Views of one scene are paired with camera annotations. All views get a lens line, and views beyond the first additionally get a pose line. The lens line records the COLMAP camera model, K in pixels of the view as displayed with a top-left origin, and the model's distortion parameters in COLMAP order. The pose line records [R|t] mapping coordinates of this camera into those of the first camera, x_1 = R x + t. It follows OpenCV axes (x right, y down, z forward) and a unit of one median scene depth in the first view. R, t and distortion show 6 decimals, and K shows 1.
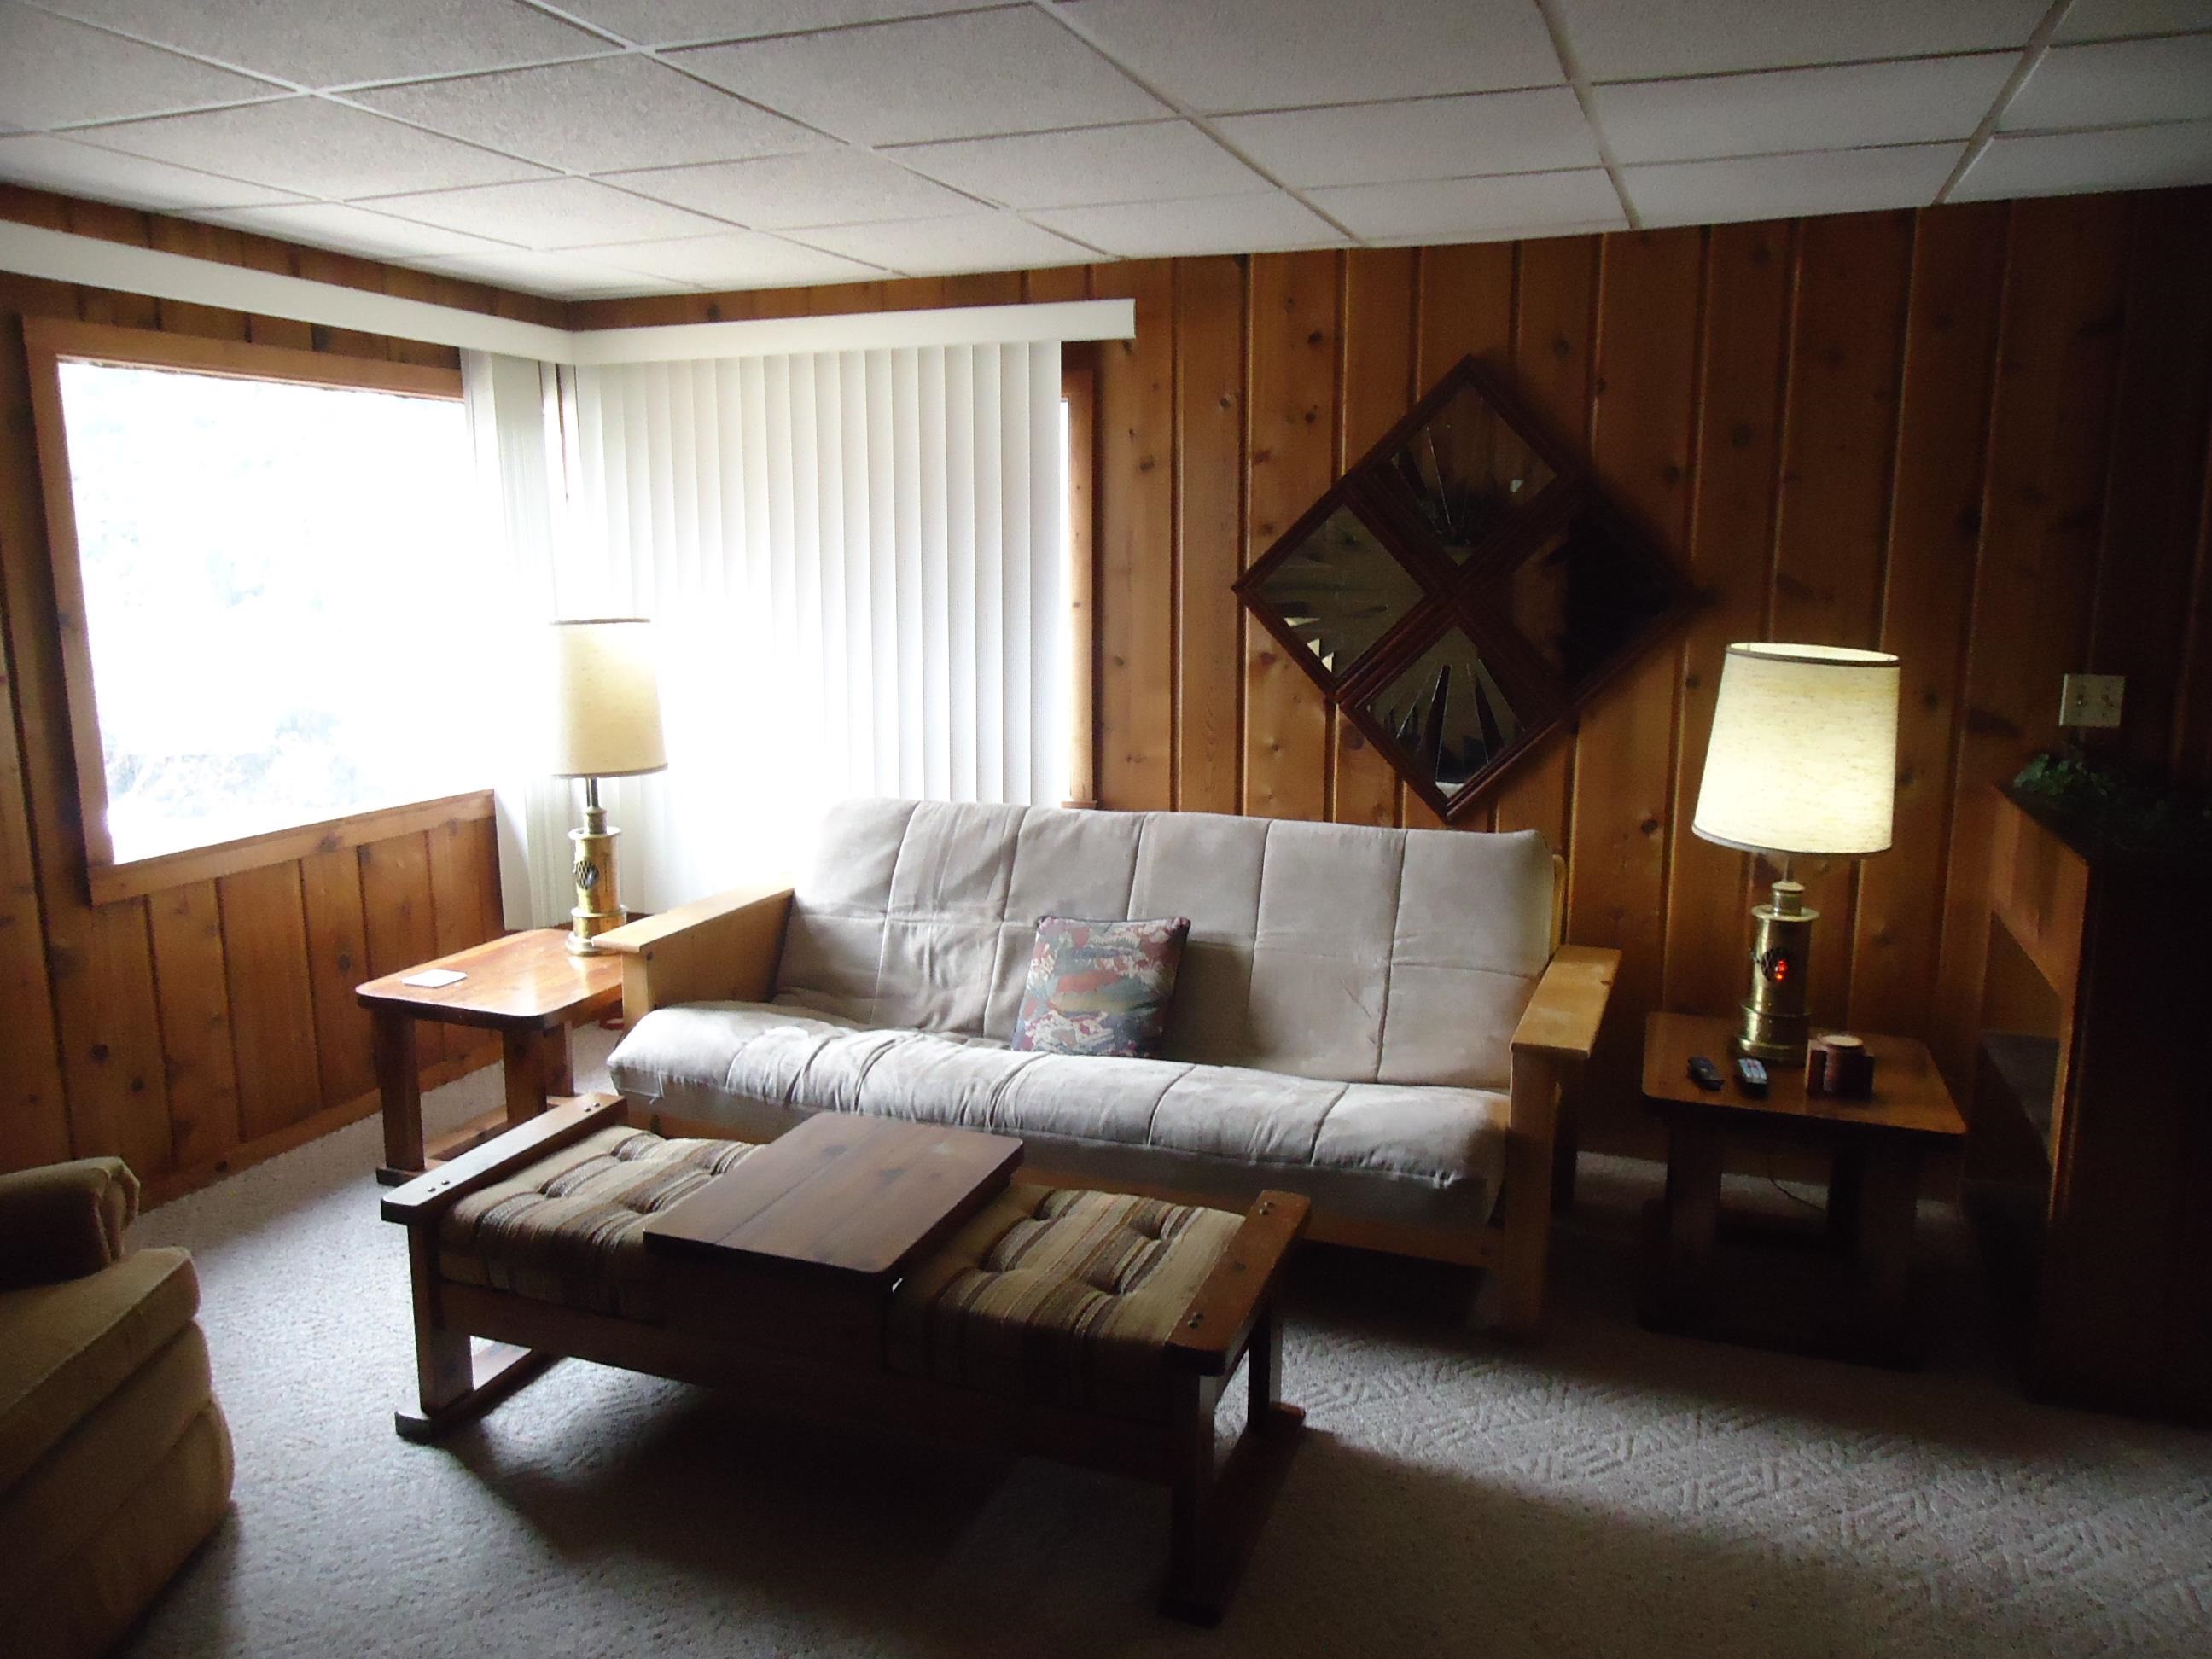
lens RADIAL K [[1608.7, 0, 1107.0], [0, 1608.7, 836.6], [0, 0, 1]] dist [-0.007030, 0.005528]
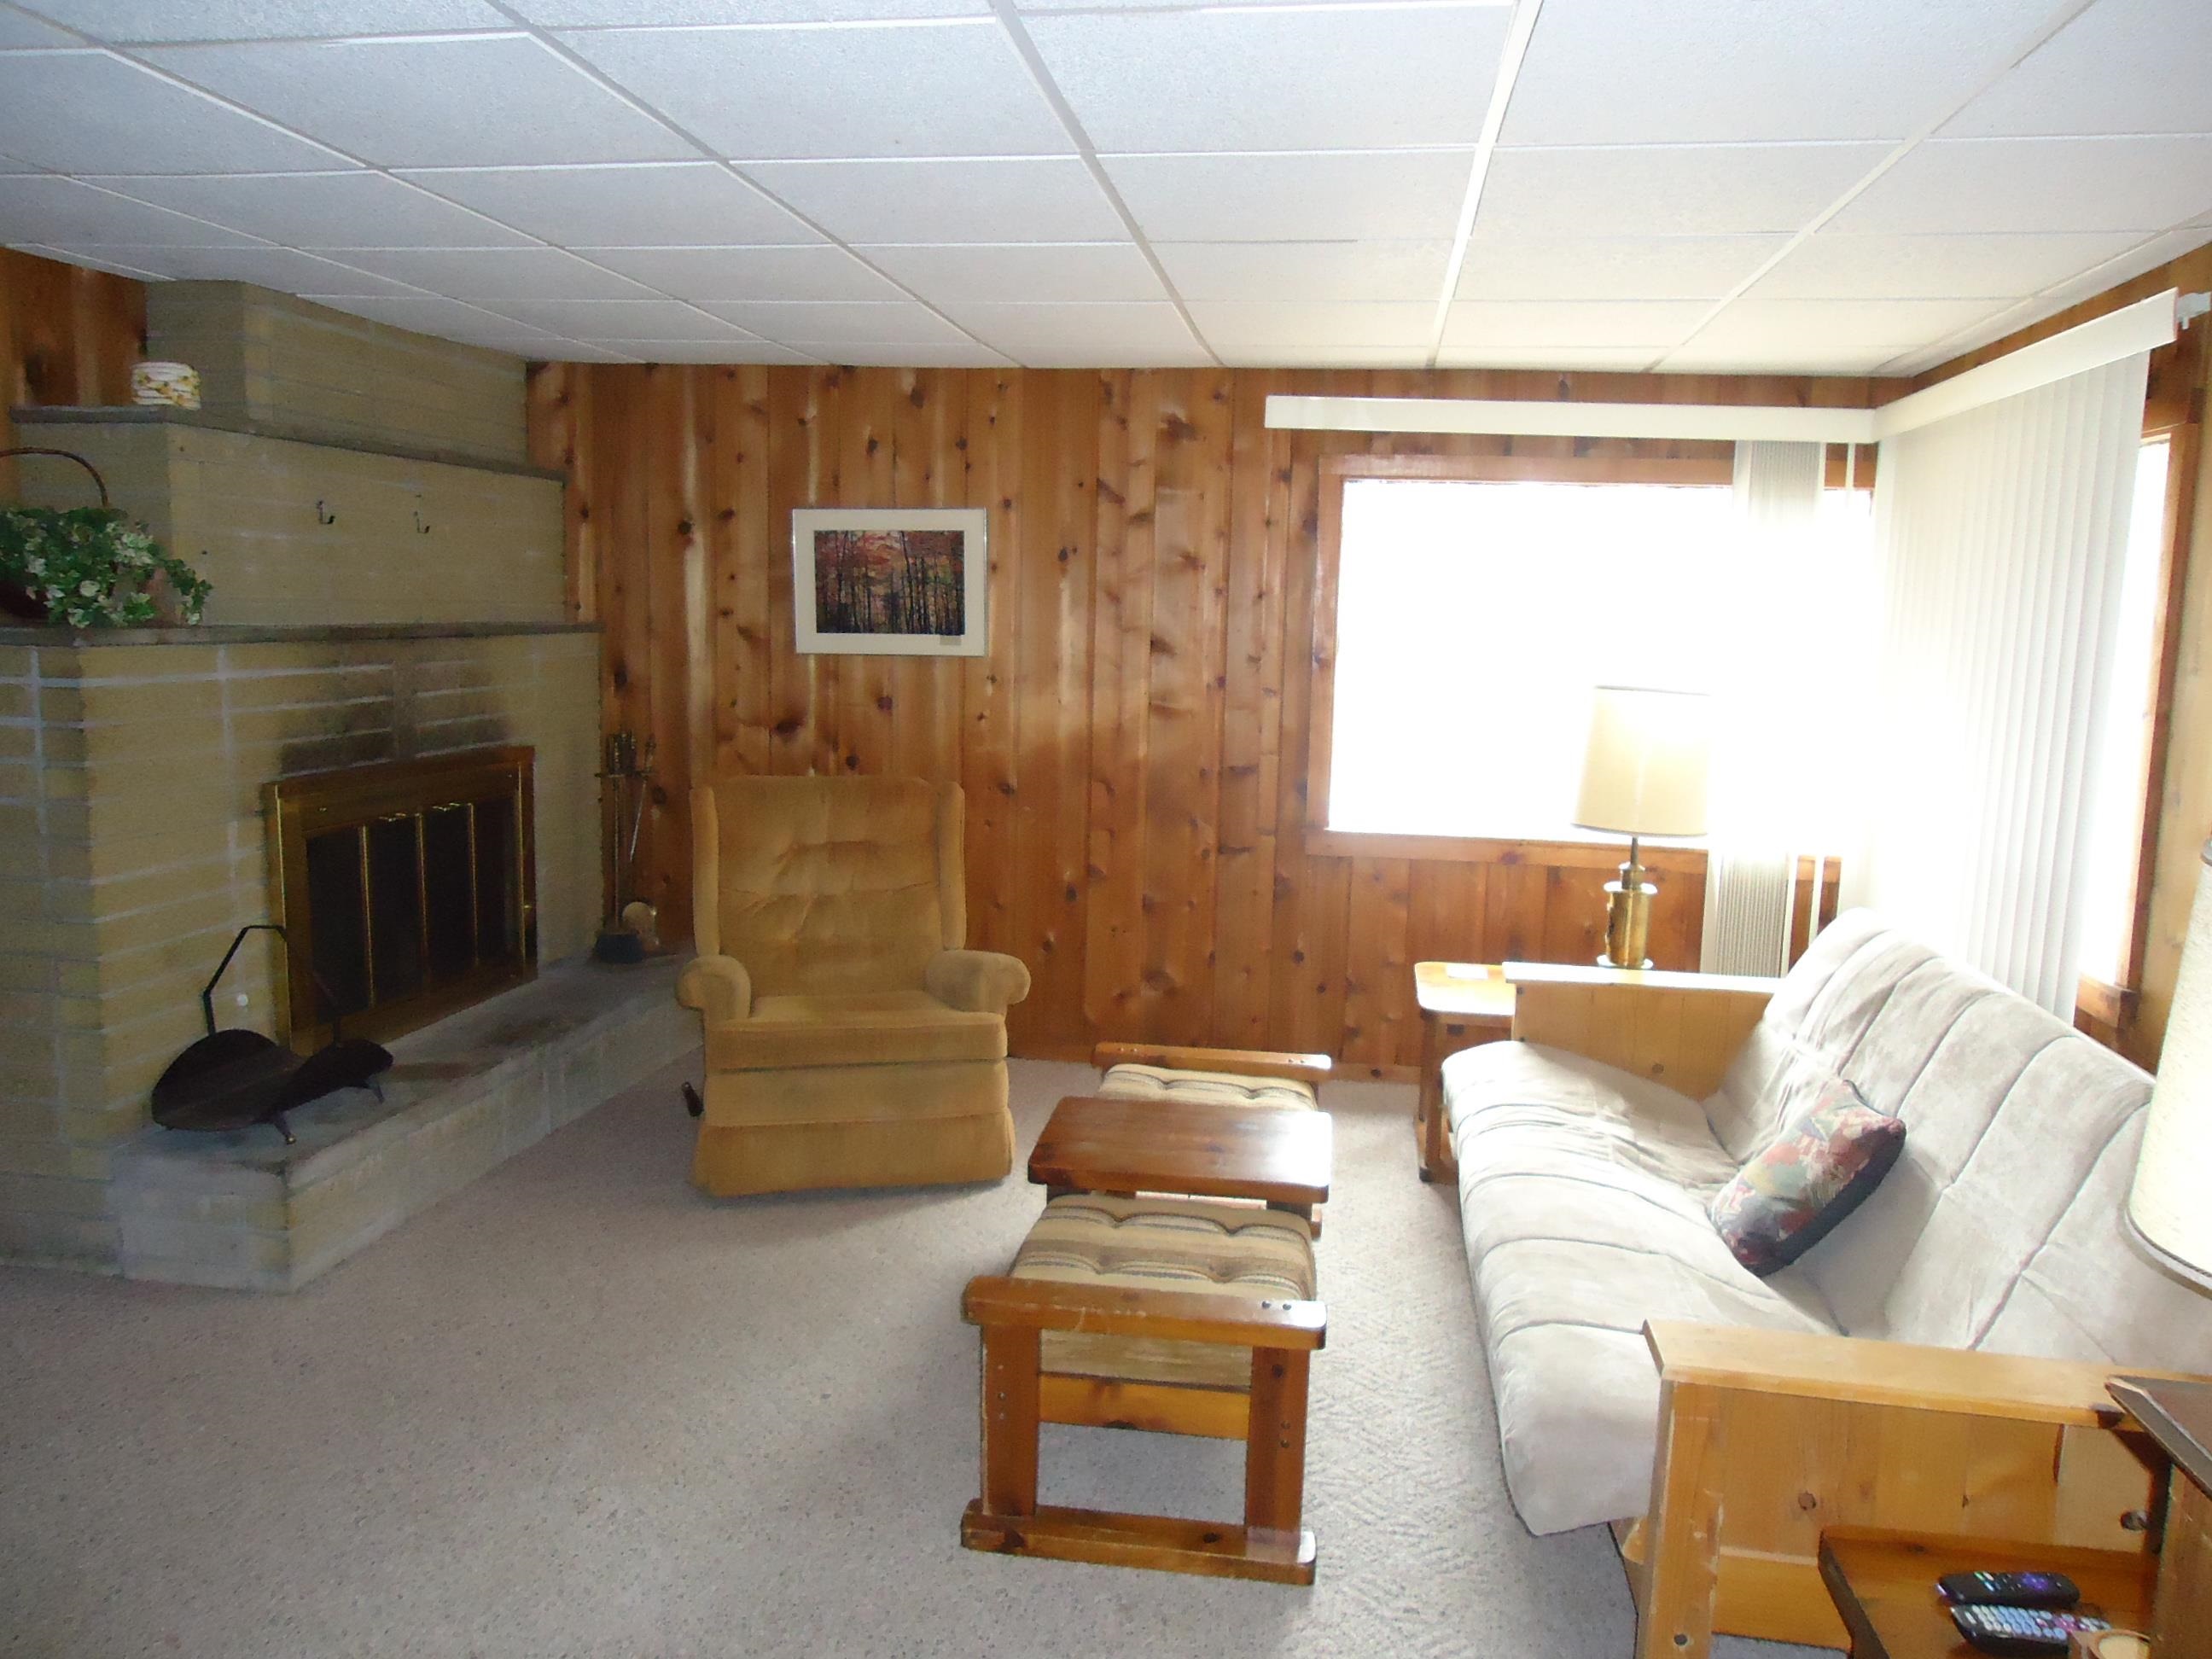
lens RADIAL K [[1608.7, 0, 1106.6], [0, 1608.7, 816.7], [0, 0, 1]] dist [-0.007030, 0.005528]
pose [[0.205645, 0.136272, -0.969092, 0.680364], [-0.206406, 0.974021, 0.093165, -0.081924], [0.956612, 0.180868, 0.228430, 0.454322]]
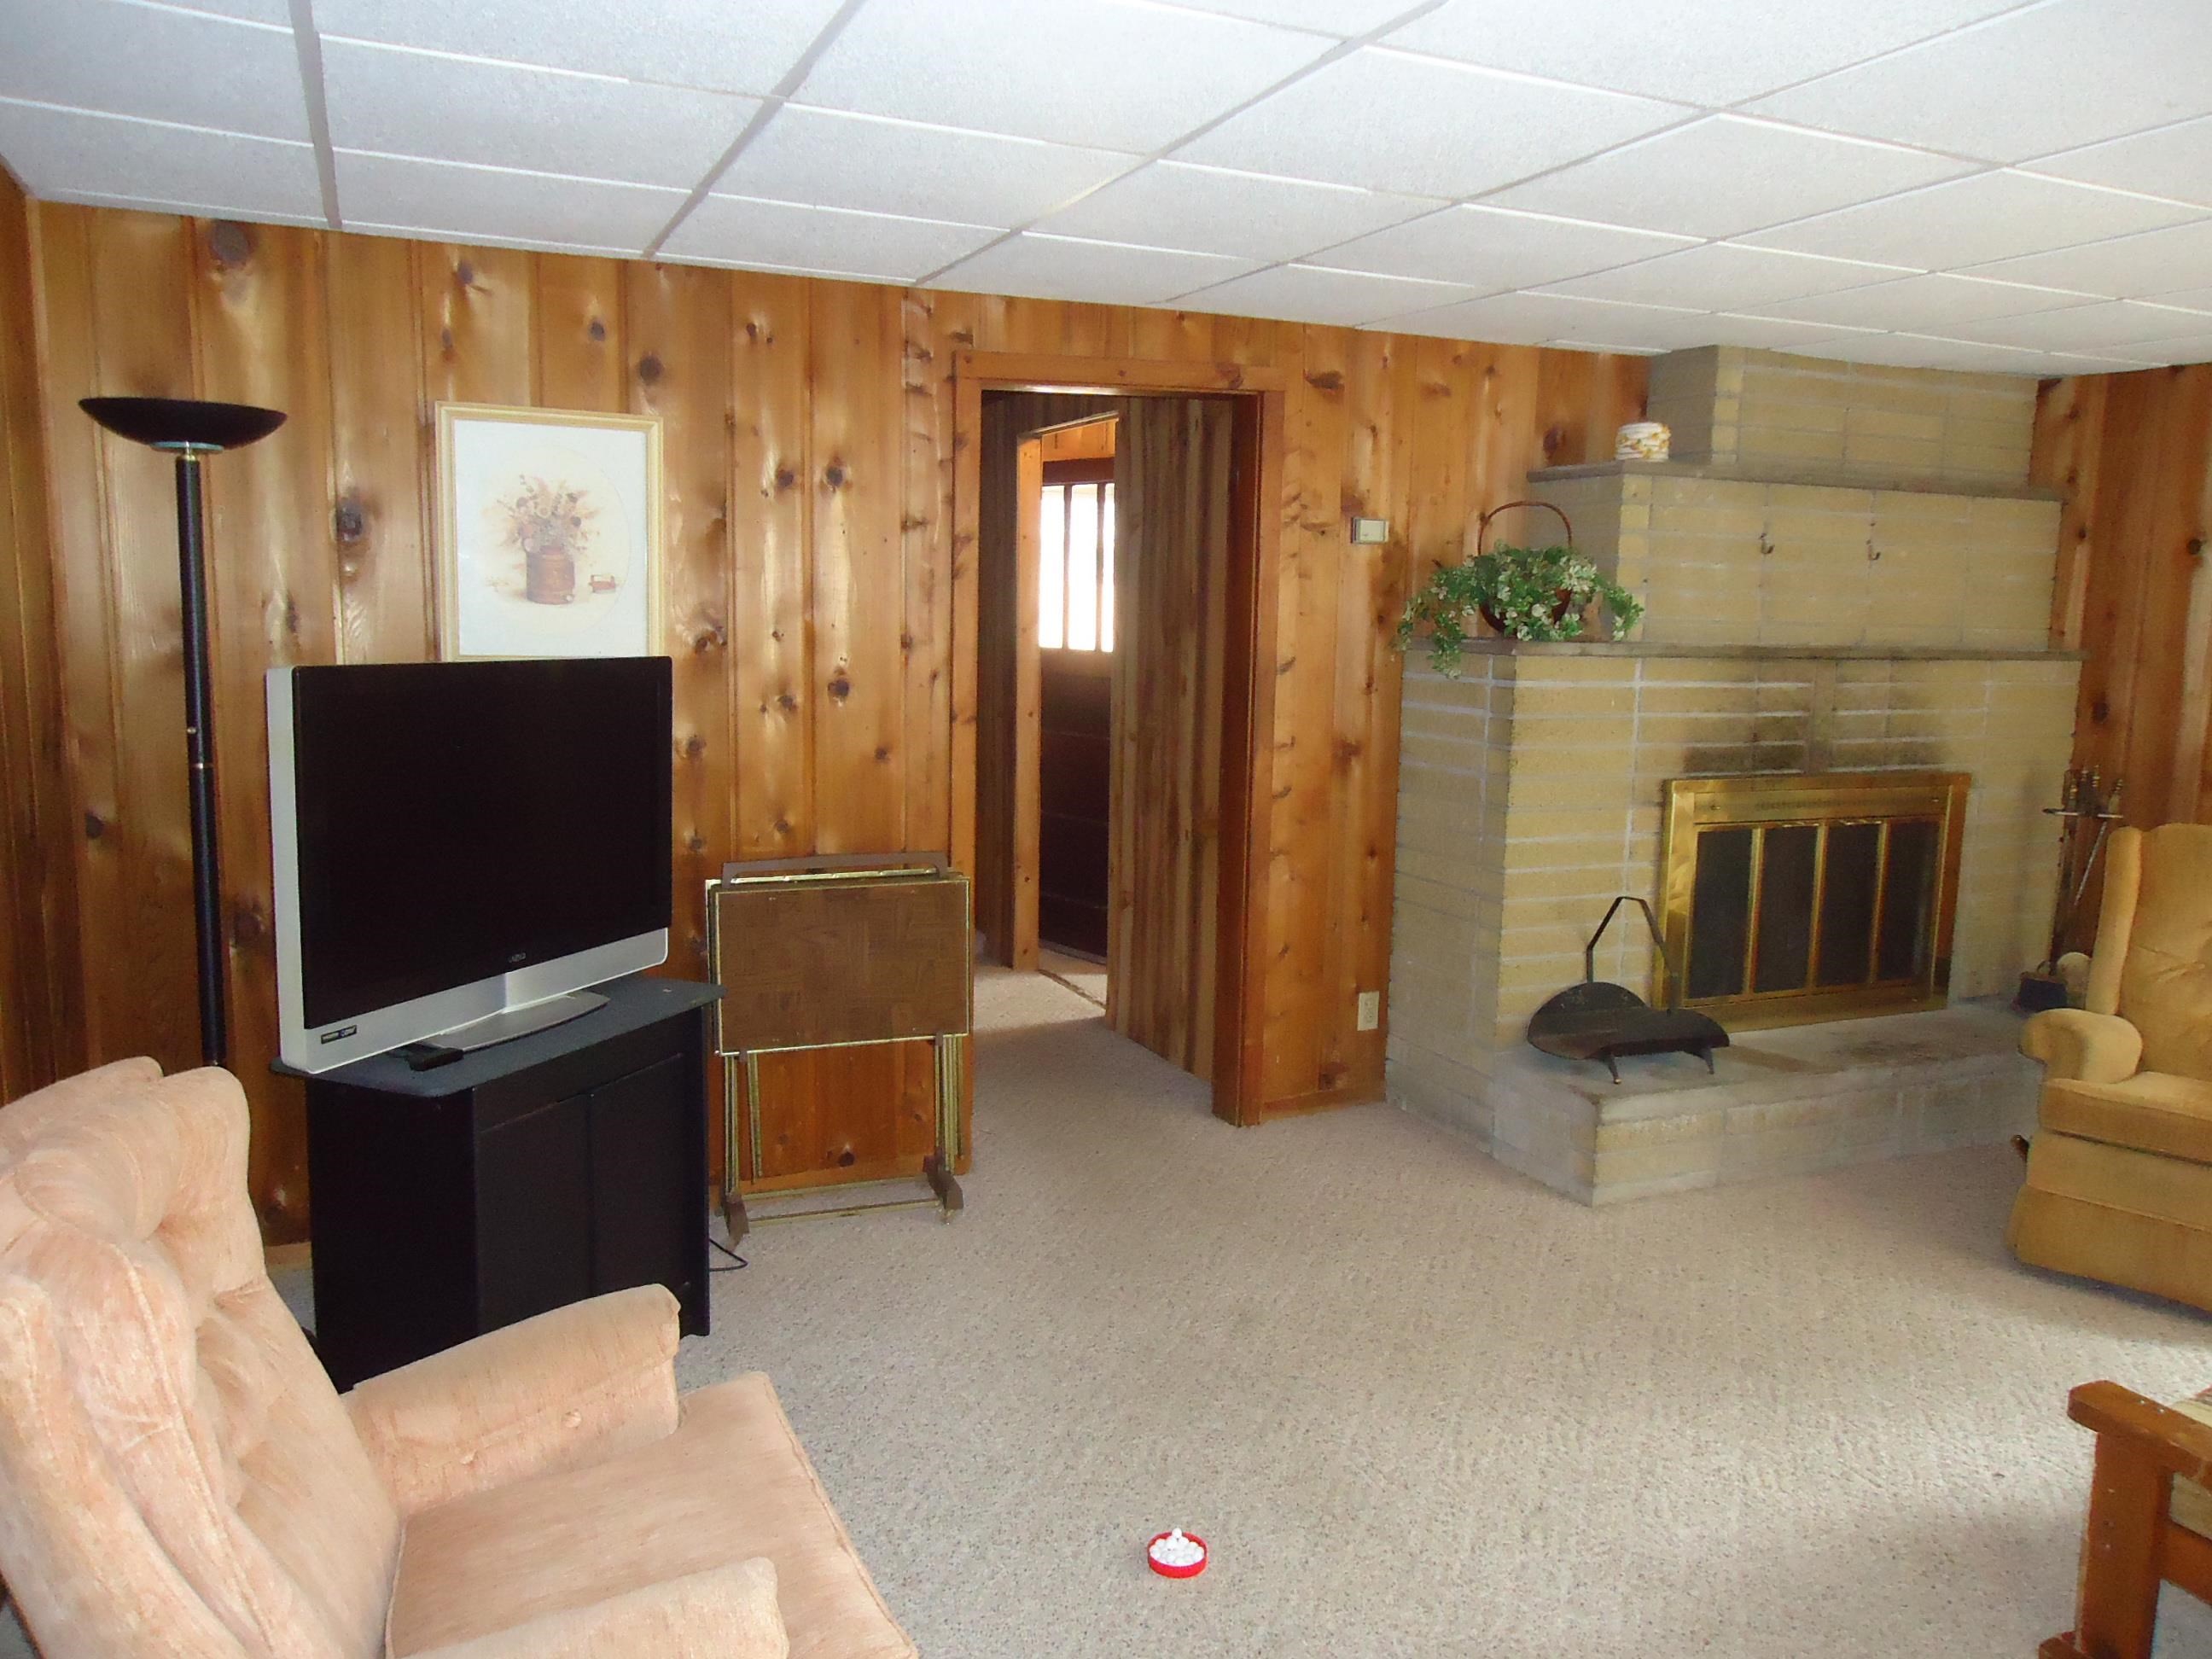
lens RADIAL K [[1608.7, 0, 1115.8], [0, 1608.7, 822.4], [0, 0, 1]] dist [-0.007030, 0.005528]
pose [[-0.701820, 0.084760, -0.707294, 0.694863], [-0.153902, 0.951405, 0.266724, -0.109706], [0.695531, 0.296047, -0.654671, 0.614975]]
